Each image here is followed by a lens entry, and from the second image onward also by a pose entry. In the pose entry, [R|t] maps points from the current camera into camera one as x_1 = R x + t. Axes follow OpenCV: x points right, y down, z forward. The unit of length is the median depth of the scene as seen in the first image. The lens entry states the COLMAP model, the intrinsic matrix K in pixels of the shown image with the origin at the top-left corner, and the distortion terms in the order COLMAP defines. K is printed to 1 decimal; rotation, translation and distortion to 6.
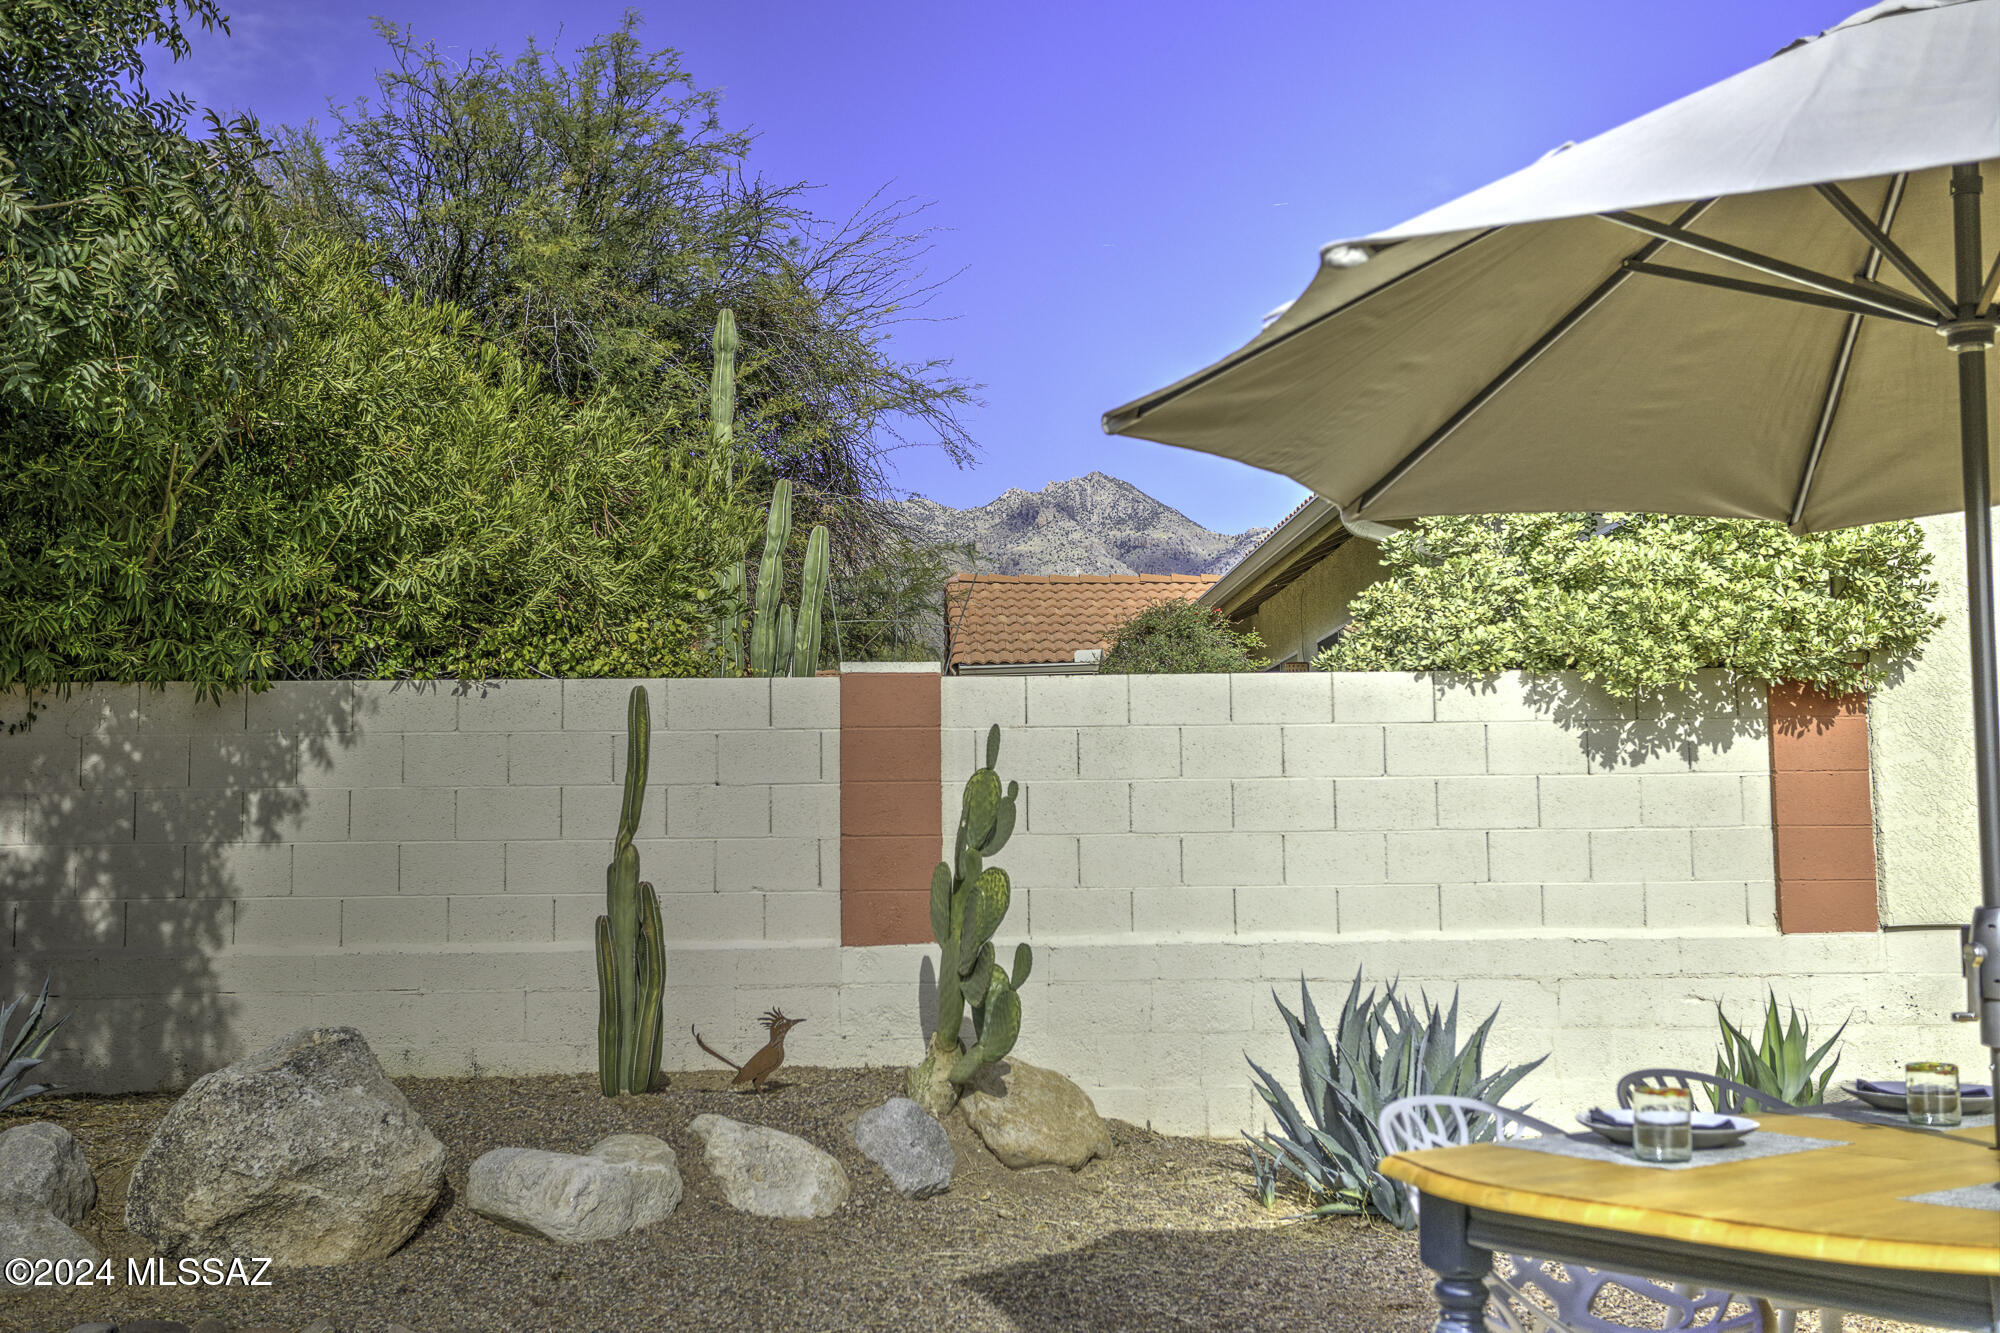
lens RADIAL K [[2170.2, 0, 991.6], [0, 2170.2, 664.0], [0, 0, 1]] dist [0.044912, 0.026069]
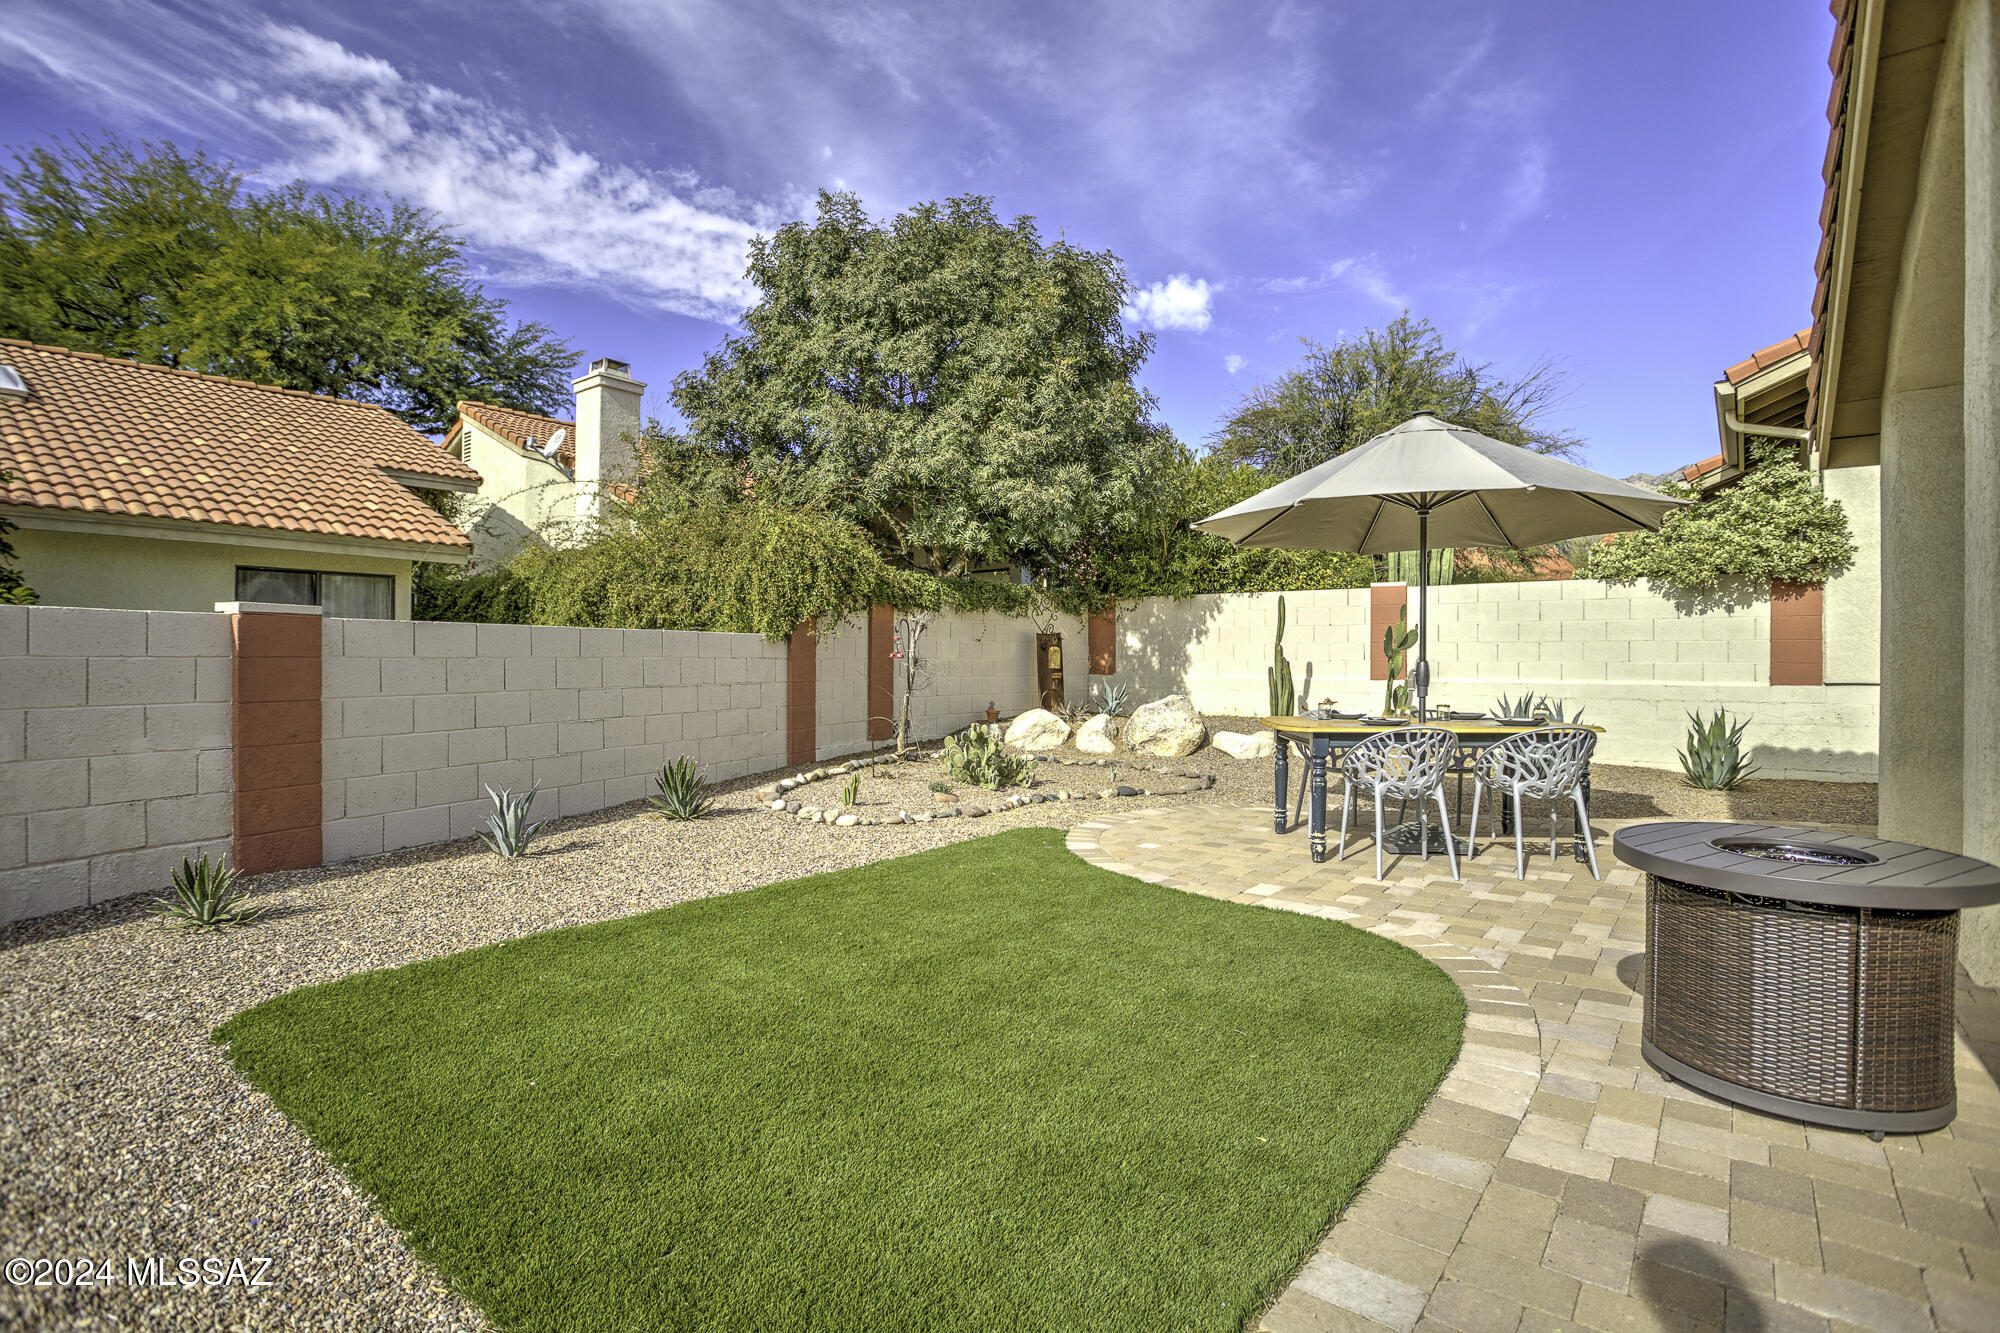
lens RADIAL K [[973.8, 0, 991.6], [0, 973.8, 659.0], [0, 0, 1]] dist [-0.076071, 0.033597]
pose [[0.756677, 0.014749, -0.653622, 0.388983], [0.048910, 0.995667, 0.079088, -0.026101], [0.651956, -0.091813, 0.752677, -0.306682]]
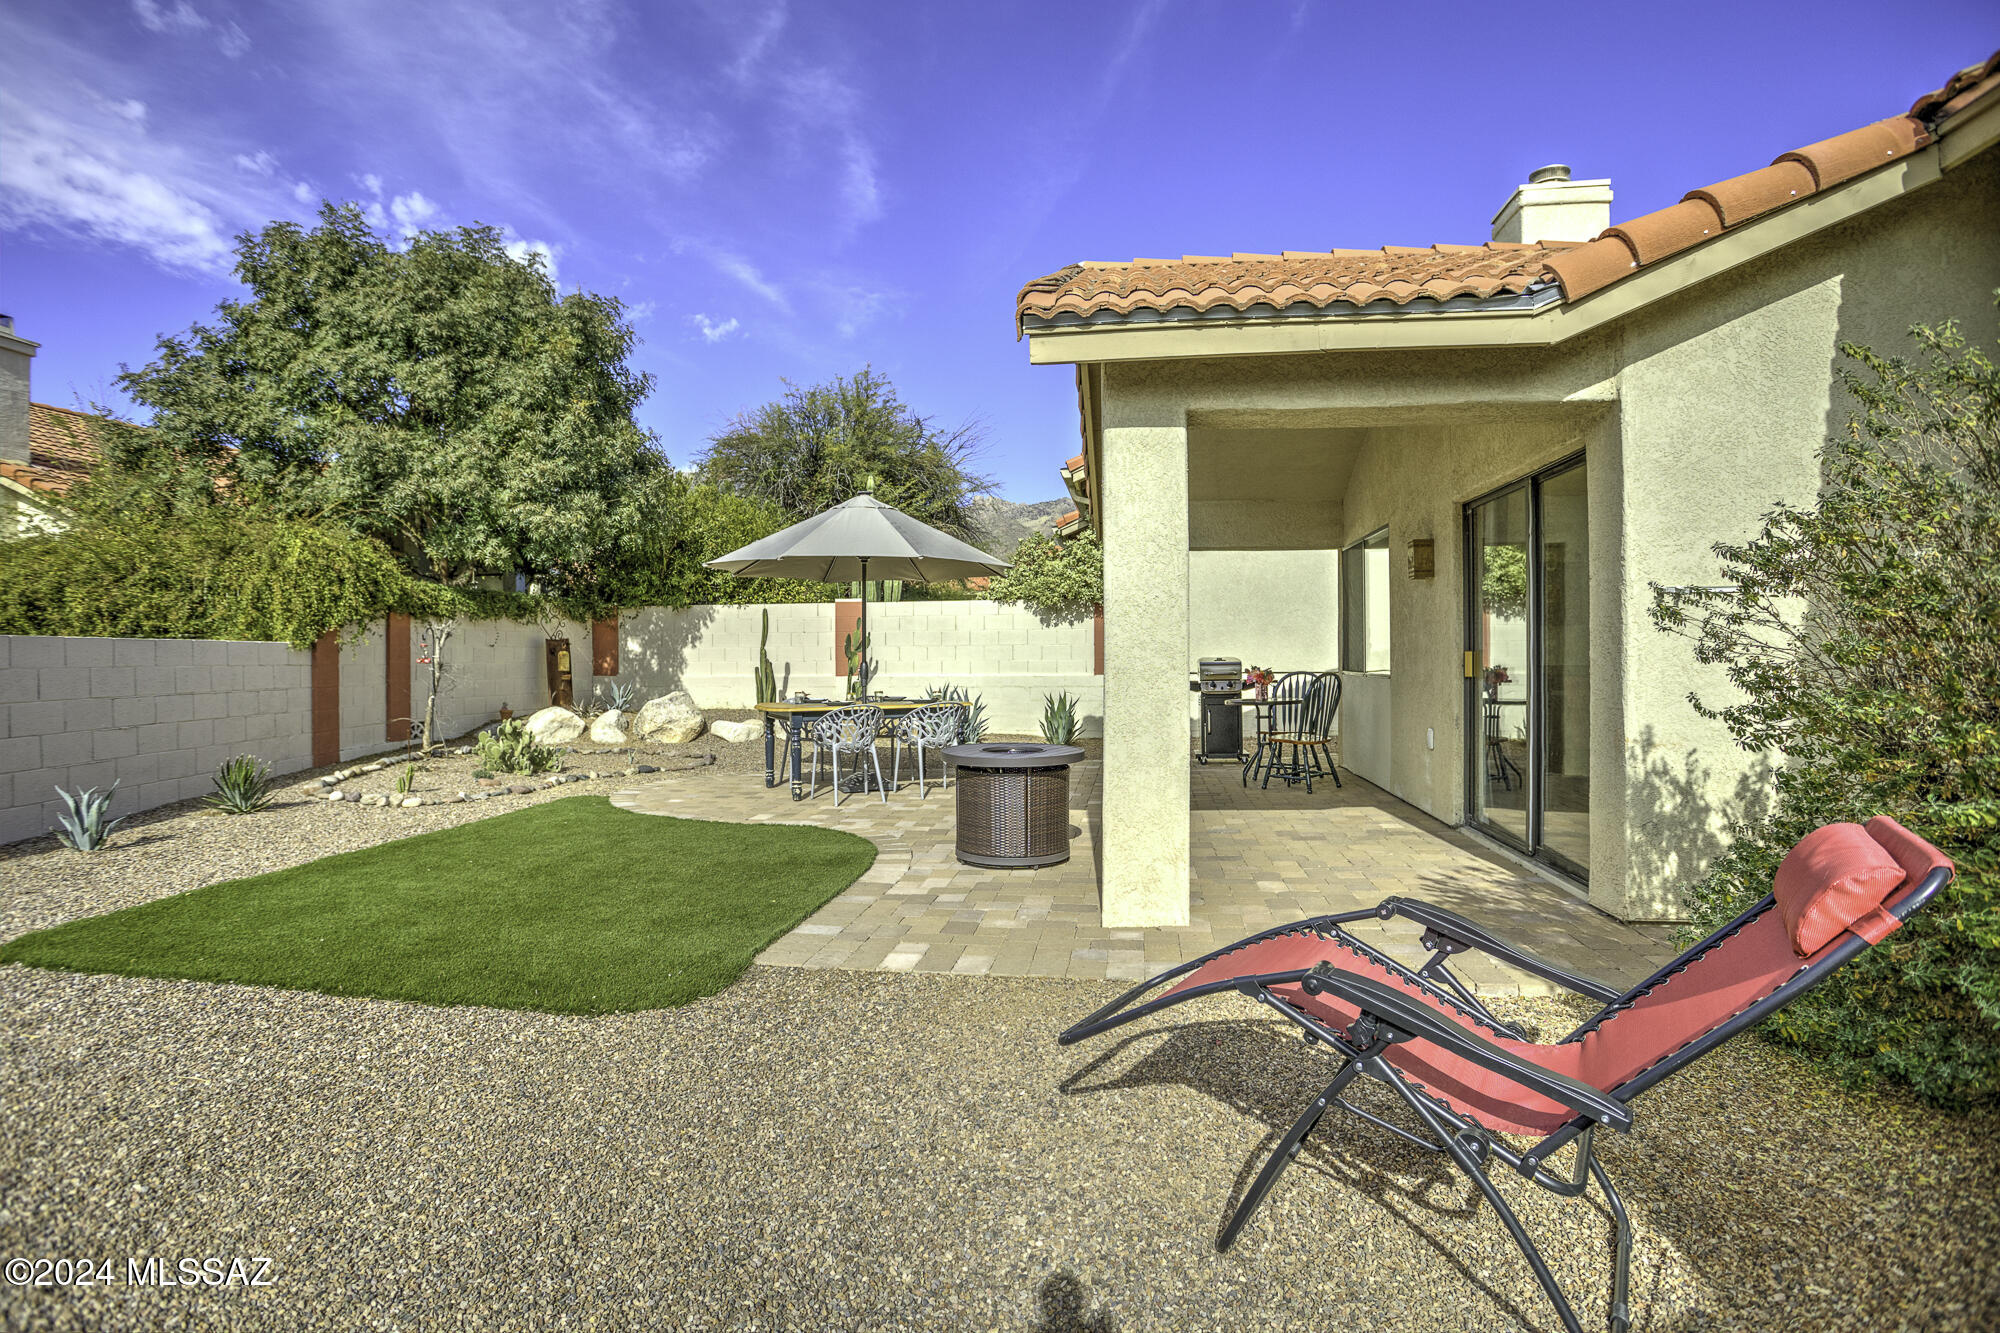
lens RADIAL K [[973.8, 0, 991.6], [0, 973.8, 659.0], [0, 0, 1]] dist [-0.076071, 0.033597]
pose [[0.982587, 0.005850, -0.185710, 0.492360], [0.012164, 0.995335, 0.095712, -0.053715], [0.185403, -0.096304, 0.977932, -0.557829]]
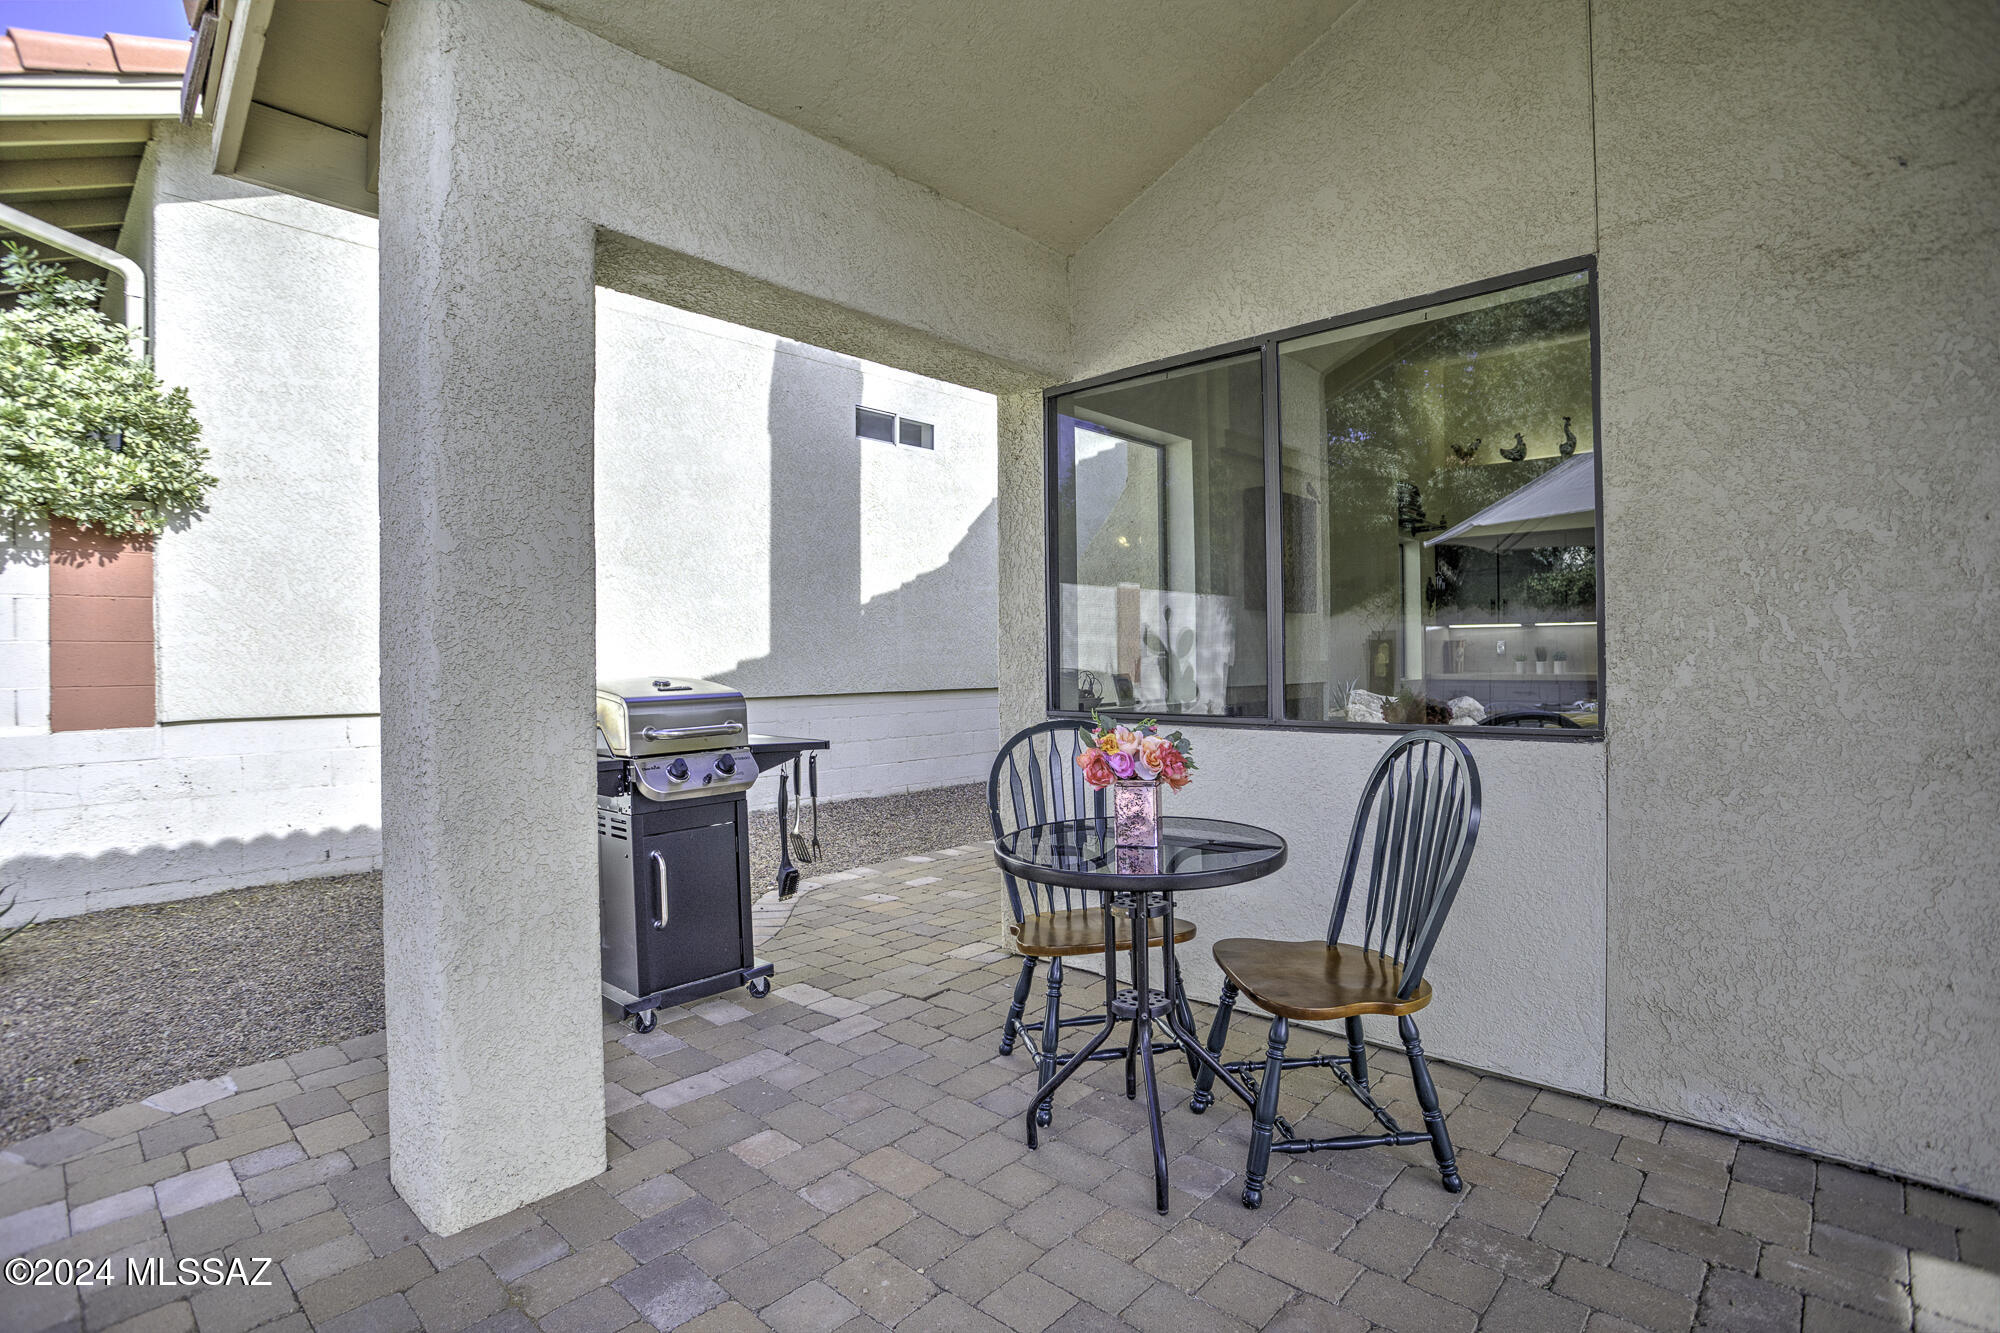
lens RADIAL K [[968.1, 0, 994.2], [0, 968.1, 660.8], [0, 0, 1]] dist [-0.066602, 0.023375]
pose [[0.707032, 0.001063, 0.707180, 0.370006], [-0.062311, 0.996203, 0.060800, 0.022823], [-0.704431, -0.087052, 0.704414, 0.293597]]
